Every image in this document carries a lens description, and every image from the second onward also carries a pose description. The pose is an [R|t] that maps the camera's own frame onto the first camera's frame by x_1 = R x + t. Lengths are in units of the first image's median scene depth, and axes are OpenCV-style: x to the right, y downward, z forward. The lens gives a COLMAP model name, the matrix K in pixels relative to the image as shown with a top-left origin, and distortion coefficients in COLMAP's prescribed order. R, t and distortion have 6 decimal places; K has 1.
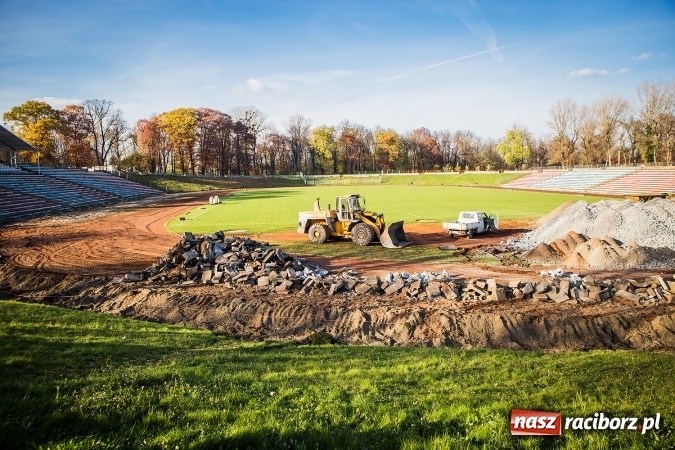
lens RADIAL K [[470.4, 0, 336.9], [0, 470.4, 221.6], [0, 0, 1]] dist [-0.097667, 0.069988]
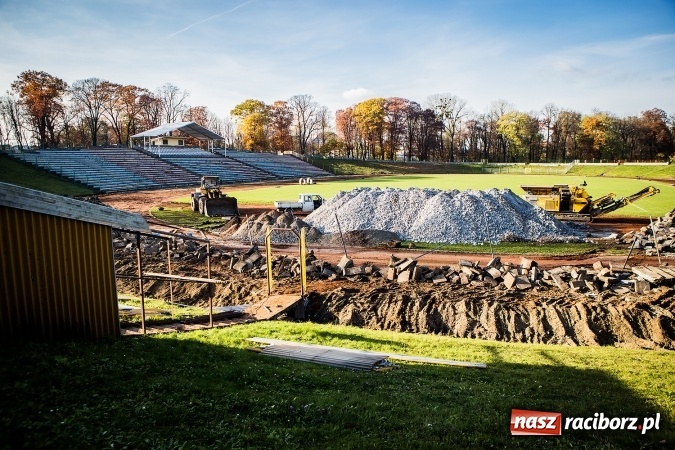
lens RADIAL K [[470.4, 0, 336.2], [0, 470.4, 228.2], [0, 0, 1]] dist [-0.097667, 0.069988]
pose [[0.848304, 0.088498, -0.522062, 1.348852], [-0.065113, 0.995886, 0.063016, -0.023389], [0.525492, -0.019464, 0.850576, 0.063691]]
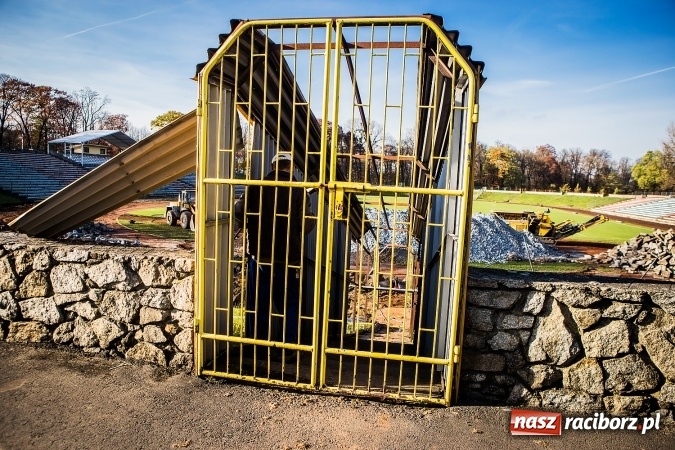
lens RADIAL K [[469.8, 0, 336.2], [0, 469.8, 224.7], [0, 0, 1]] dist [-0.060154, 0.010964]
pose [[0.935329, 0.088910, -0.342424, 1.109377], [-0.094732, 0.995503, -0.000281, -0.000555], [0.340859, 0.032701, 0.939545, -0.114306]]
